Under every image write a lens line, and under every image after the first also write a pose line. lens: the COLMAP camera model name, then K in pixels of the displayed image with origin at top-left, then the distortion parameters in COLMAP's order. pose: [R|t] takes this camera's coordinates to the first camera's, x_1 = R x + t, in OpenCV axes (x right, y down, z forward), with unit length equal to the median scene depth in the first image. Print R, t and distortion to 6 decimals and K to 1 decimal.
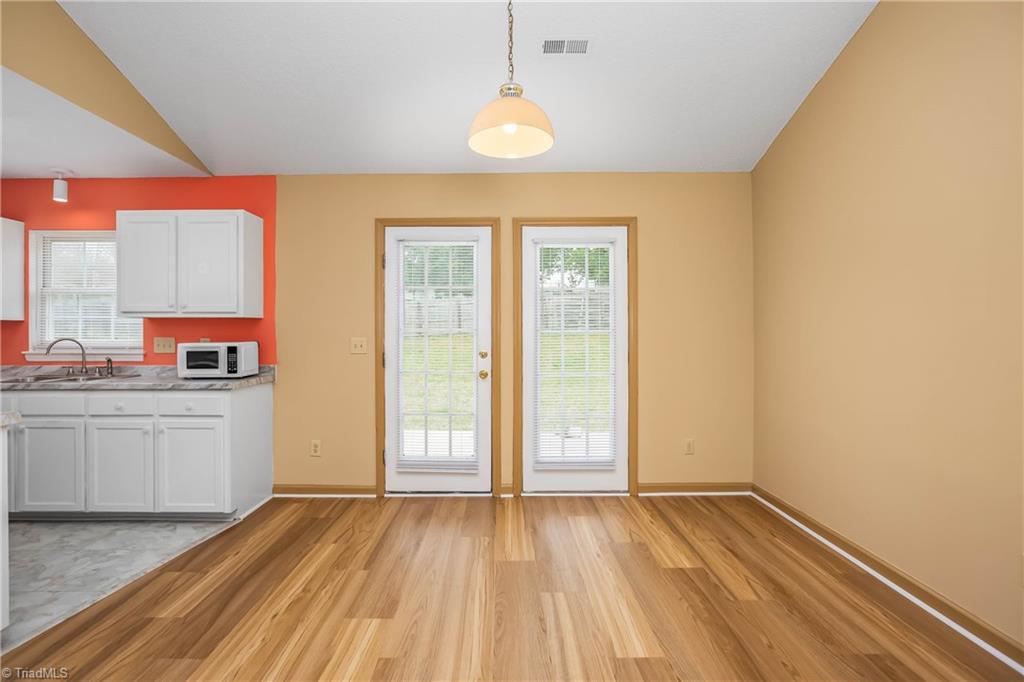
lens RADIAL K [[525.7, 0, 512.5], [0, 525.7, 329.8], [0, 0, 1]] dist [-0.014413, 0.003323]
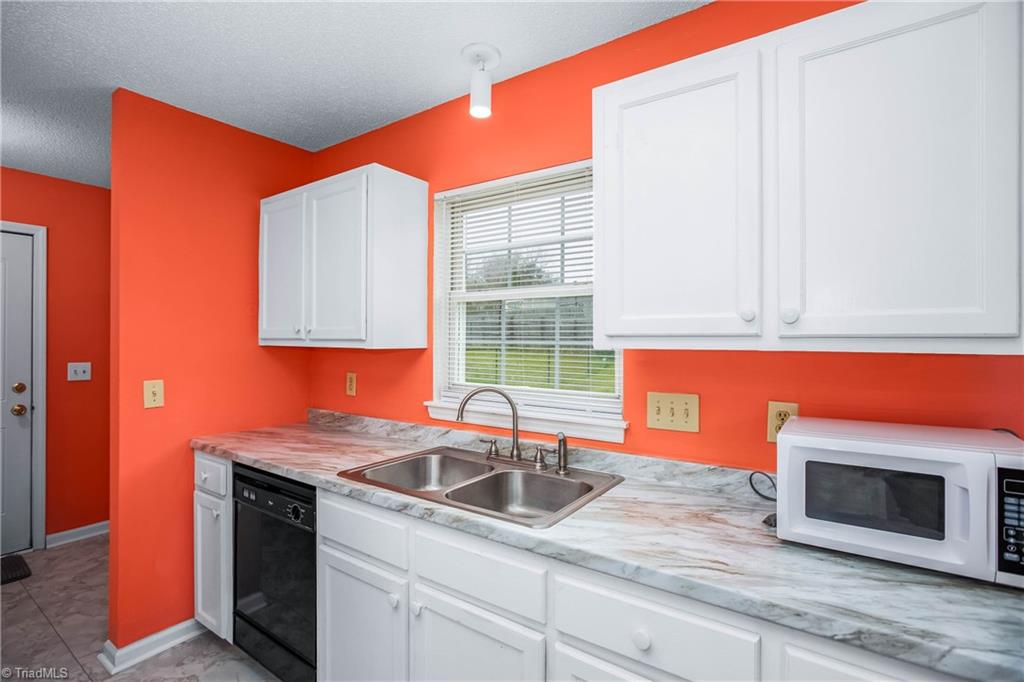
lens RADIAL K [[485.5, 0, 509.8], [0, 485.5, 343.1], [0, 0, 1]] dist [-0.027237, 0.008878]
pose [[0.826017, 0.009988, -0.563557, -0.562232], [-0.006942, 0.999947, 0.007547, -0.028400], [0.563603, -0.002322, 0.826043, 0.609954]]
